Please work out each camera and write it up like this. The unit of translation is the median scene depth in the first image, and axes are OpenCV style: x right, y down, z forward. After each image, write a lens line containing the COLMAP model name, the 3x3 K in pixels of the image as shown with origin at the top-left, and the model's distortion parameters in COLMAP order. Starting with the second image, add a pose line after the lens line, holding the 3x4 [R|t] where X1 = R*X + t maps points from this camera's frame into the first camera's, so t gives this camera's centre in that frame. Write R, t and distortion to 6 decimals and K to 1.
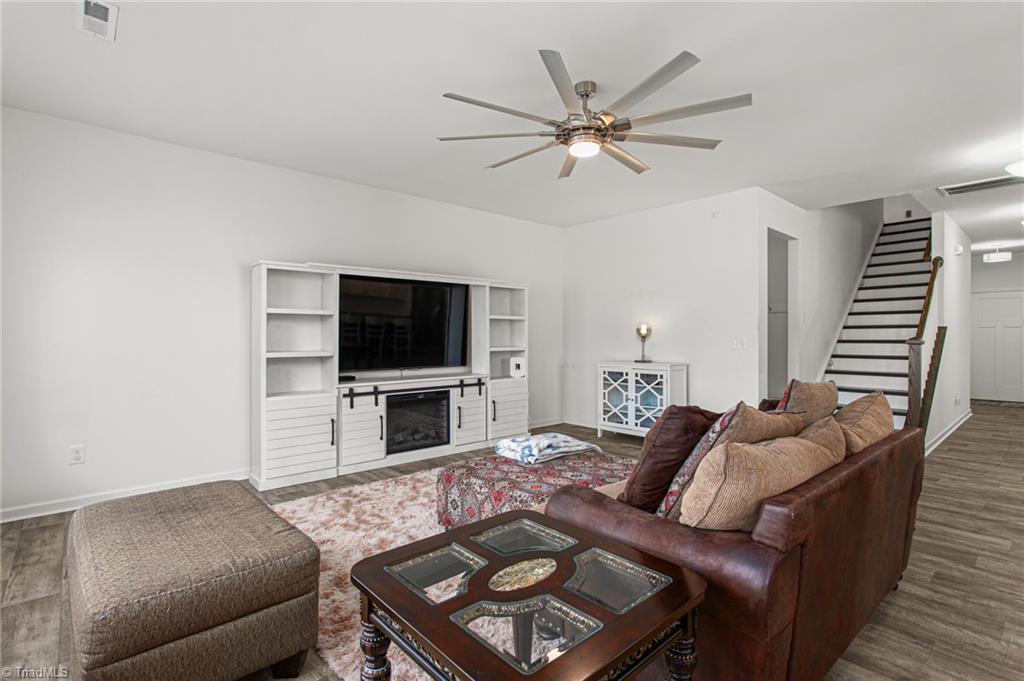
lens RADIAL K [[501.1, 0, 519.2], [0, 501.1, 345.7], [0, 0, 1]] dist [-0.004977, 0.000141]
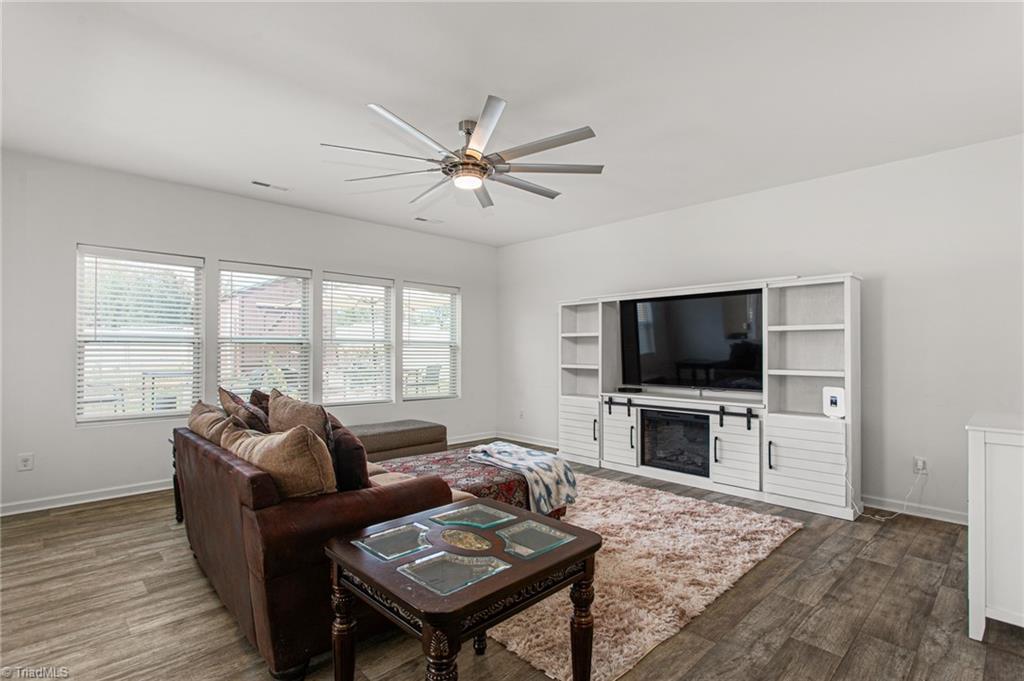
lens RADIAL K [[501.1, 0, 519.2], [0, 501.1, 345.7], [0, 0, 1]] dist [-0.004977, 0.000141]
pose [[0.025243, -0.009436, -0.999637, 0.802320], [-0.023872, 0.999665, -0.010039, -0.018714], [0.999396, 0.024116, 0.025009, 0.710171]]
